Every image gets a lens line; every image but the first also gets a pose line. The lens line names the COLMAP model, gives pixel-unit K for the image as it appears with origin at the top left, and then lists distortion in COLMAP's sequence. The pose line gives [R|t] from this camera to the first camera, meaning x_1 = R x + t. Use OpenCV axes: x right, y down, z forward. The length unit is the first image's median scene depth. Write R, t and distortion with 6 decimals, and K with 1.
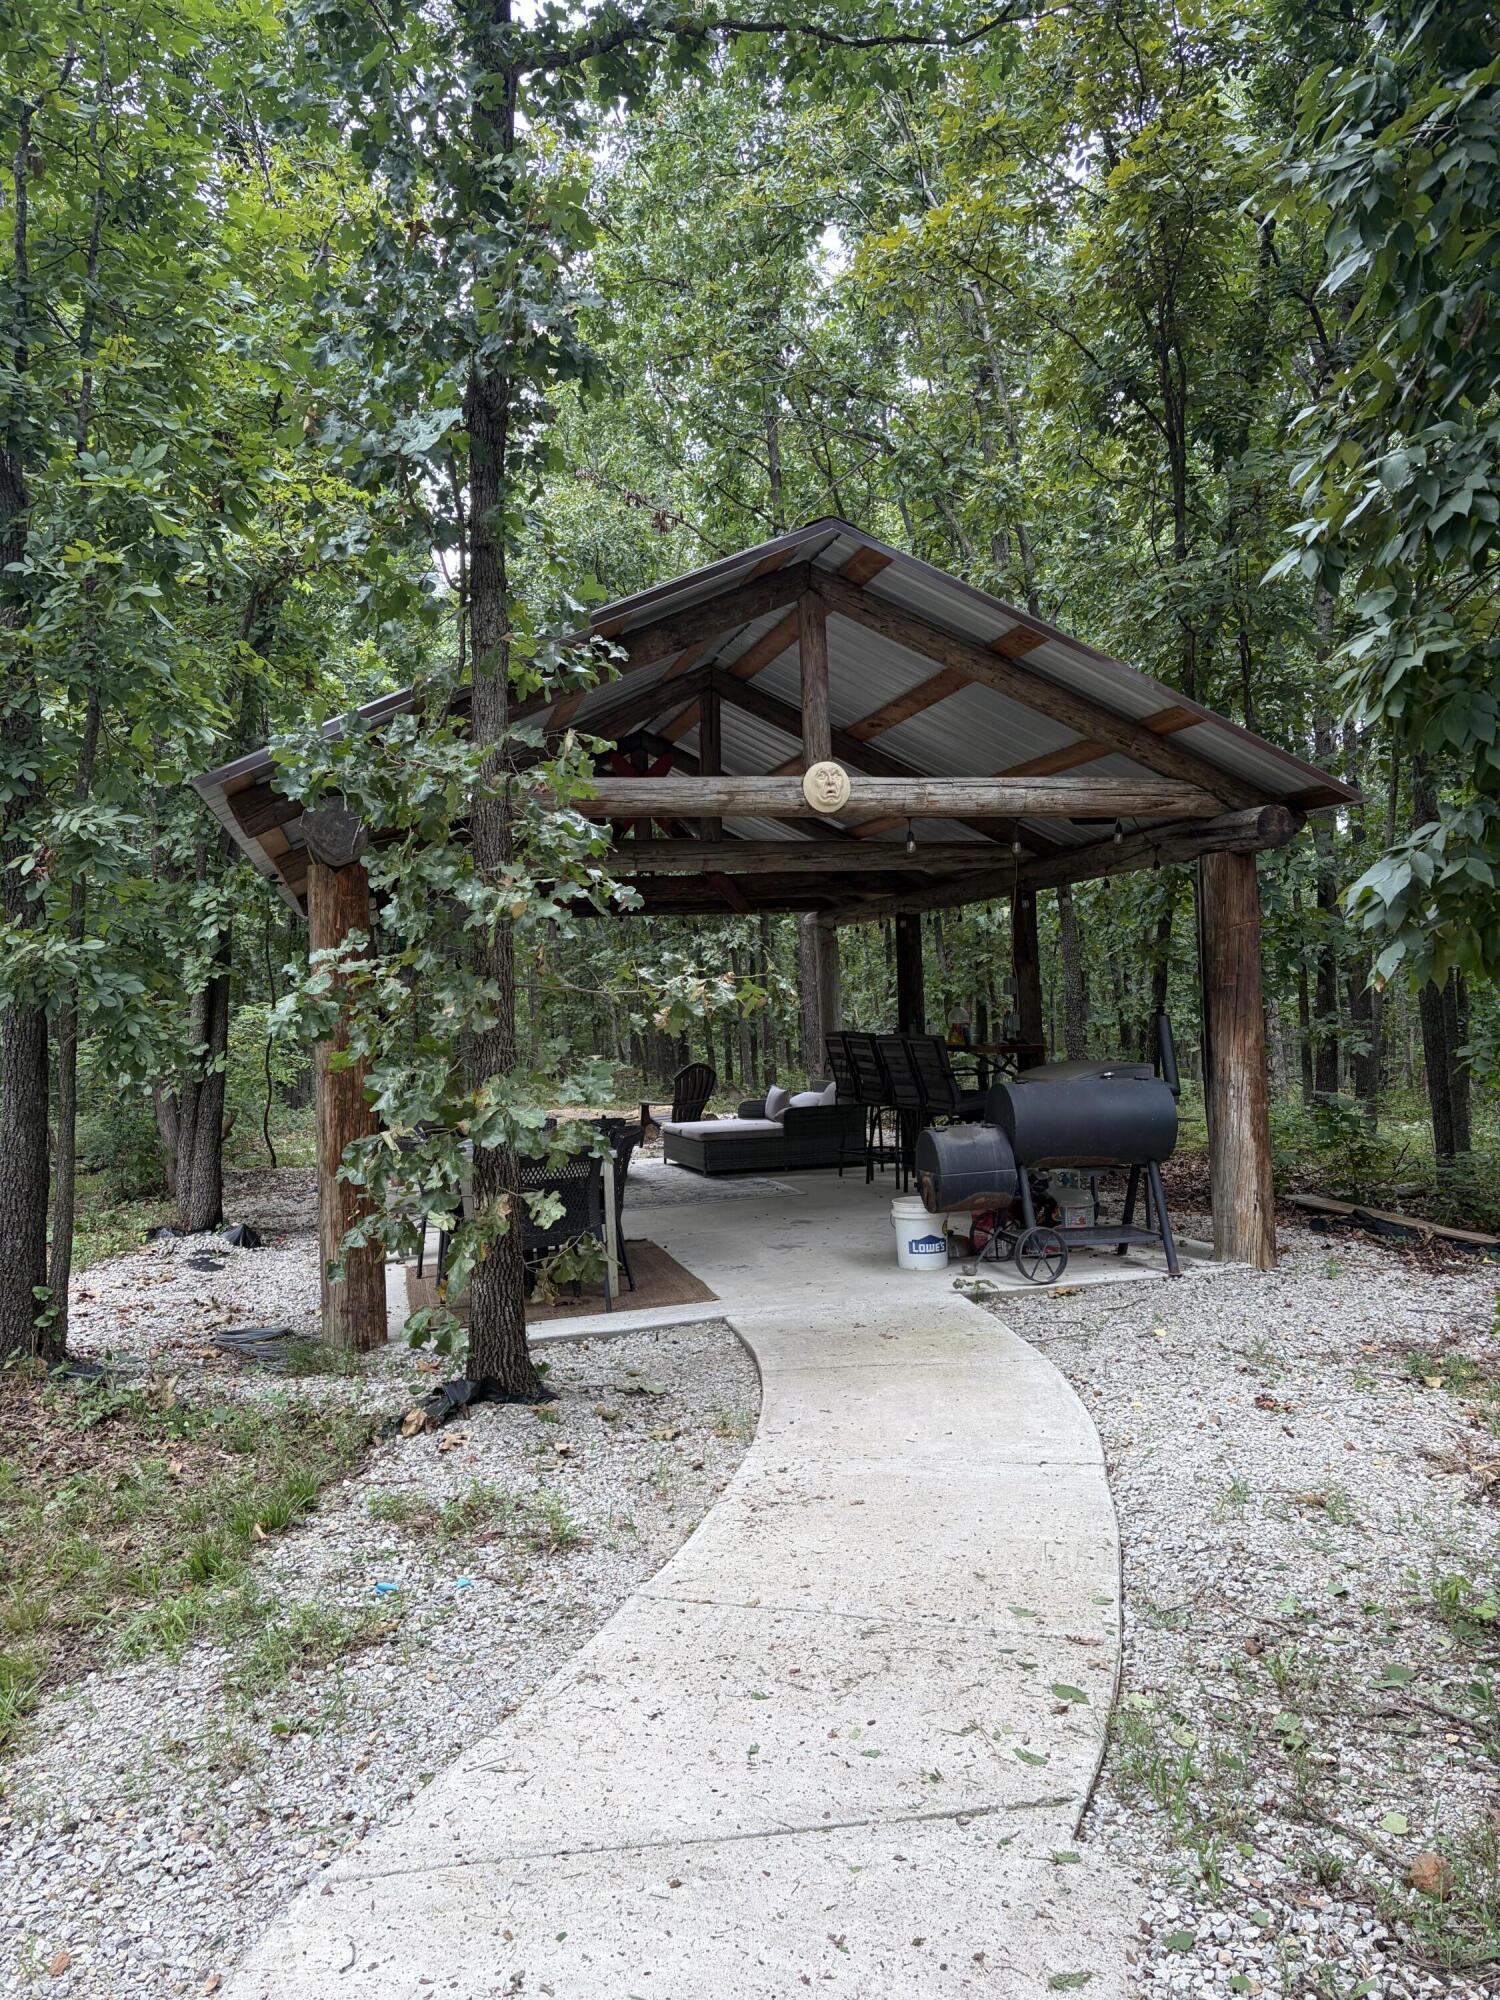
lens RADIAL K [[1528.1, 0, 750.0], [0, 1528.1, 1000.0], [0, 0, 1]] dist [0.053606, 0.001686]
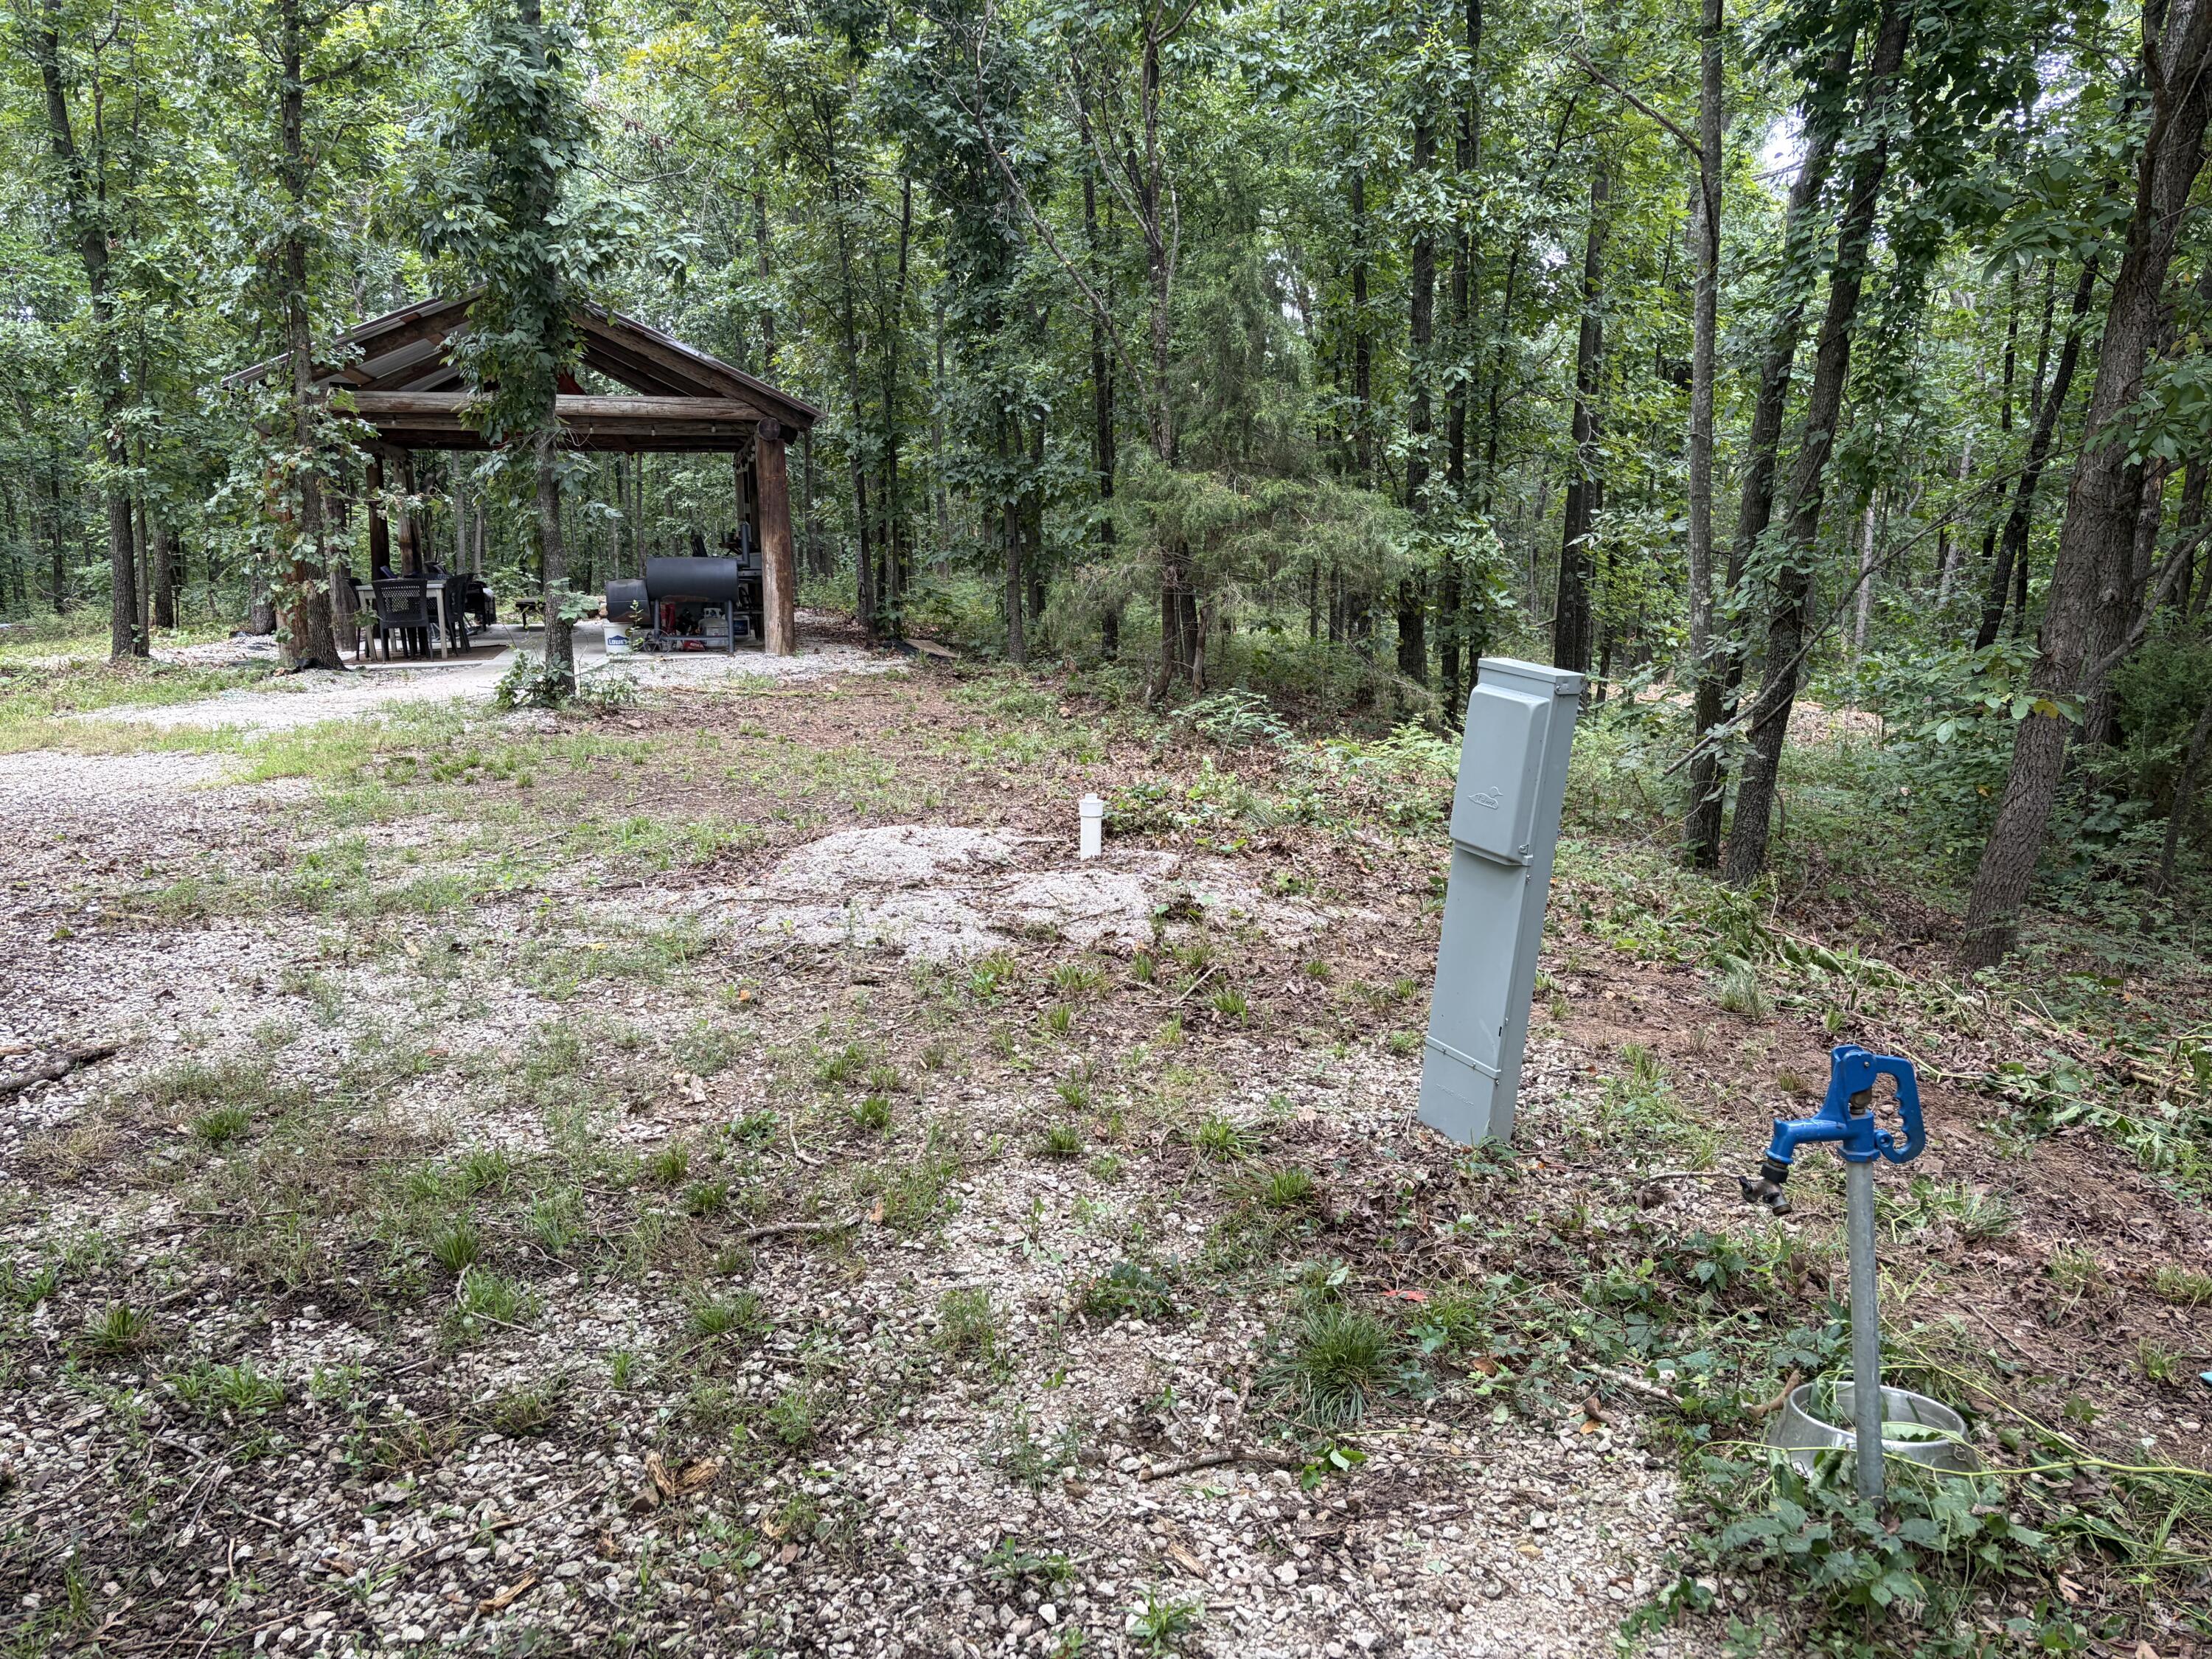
lens RADIAL K [[1690.0, 0, 1106.0], [0, 1690.0, 829.5], [0, 0, 1]] dist [0.053606, 0.001686]
pose [[0.999569, 0.028563, 0.006744, 1.012559], [-0.029303, 0.984098, 0.175191, -0.002091], [-0.001633, -0.175313, 0.984511, -1.630255]]
